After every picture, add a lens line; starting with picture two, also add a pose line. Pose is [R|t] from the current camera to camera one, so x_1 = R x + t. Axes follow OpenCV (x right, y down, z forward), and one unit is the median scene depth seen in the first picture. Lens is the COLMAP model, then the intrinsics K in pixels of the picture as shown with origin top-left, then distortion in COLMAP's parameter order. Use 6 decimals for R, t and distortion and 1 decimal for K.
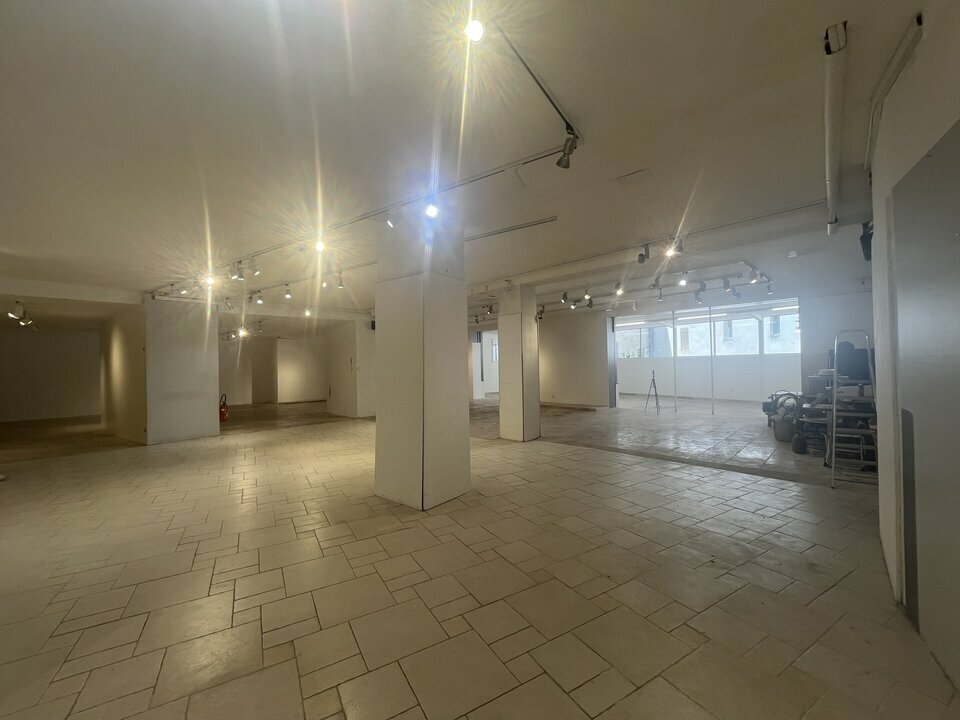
lens RADIAL K [[386.4, 0, 476.5], [0, 386.4, 360.9], [0, 0, 1]] dist [-0.000724, -0.001361]
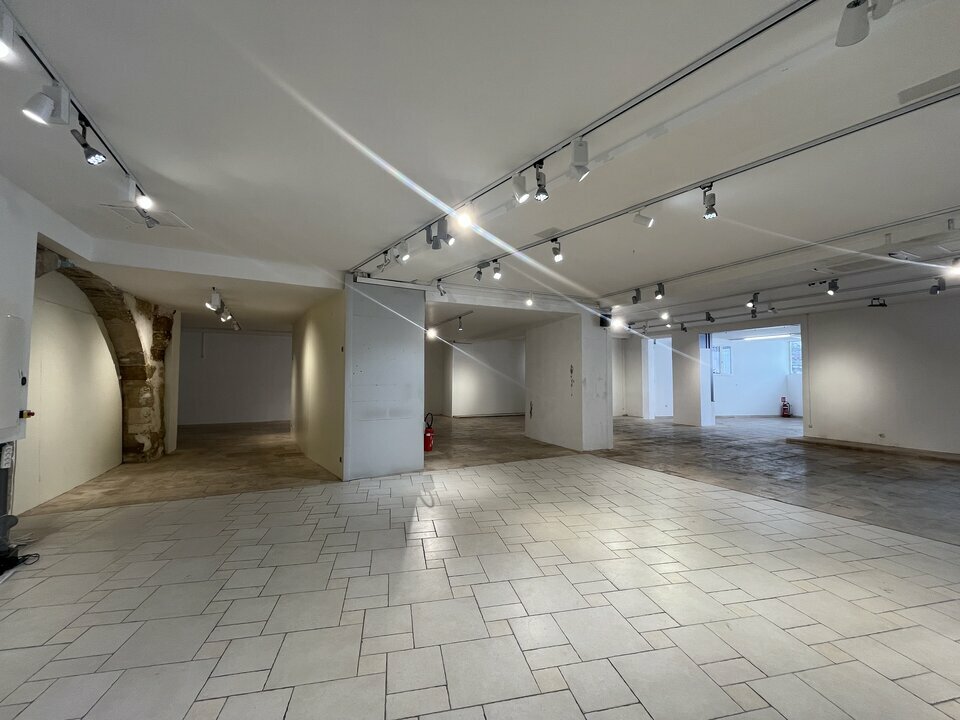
lens RADIAL K [[386.4, 0, 480.9], [0, 386.4, 360.1], [0, 0, 1]] dist [-0.000724, -0.001361]
pose [[0.951536, 0.012218, -0.307295, -0.342994], [-0.021123, 0.999447, -0.025671, 0.004082], [0.306812, 0.030918, 0.951268, 0.338275]]
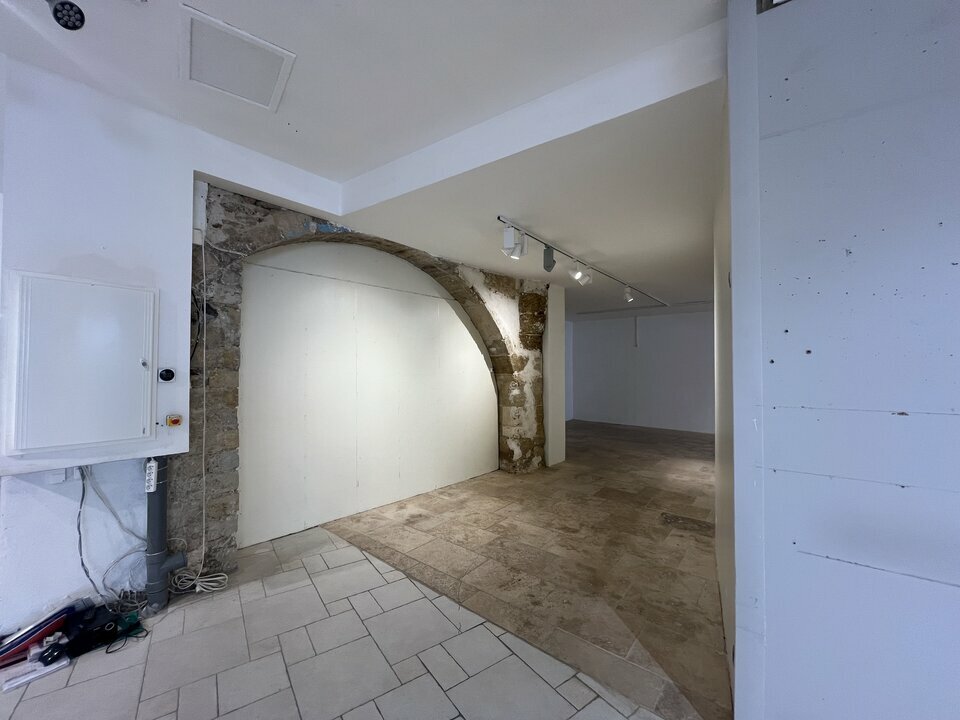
lens RADIAL K [[386.4, 0, 478.2], [0, 386.4, 359.8], [0, 0, 1]] dist [-0.000724, -0.001361]
pose [[0.083736, 0.005197, -0.996474, -0.631927], [0.001740, 0.999984, 0.005361, 0.013810], [0.996486, -0.002183, 0.083726, 0.824214]]
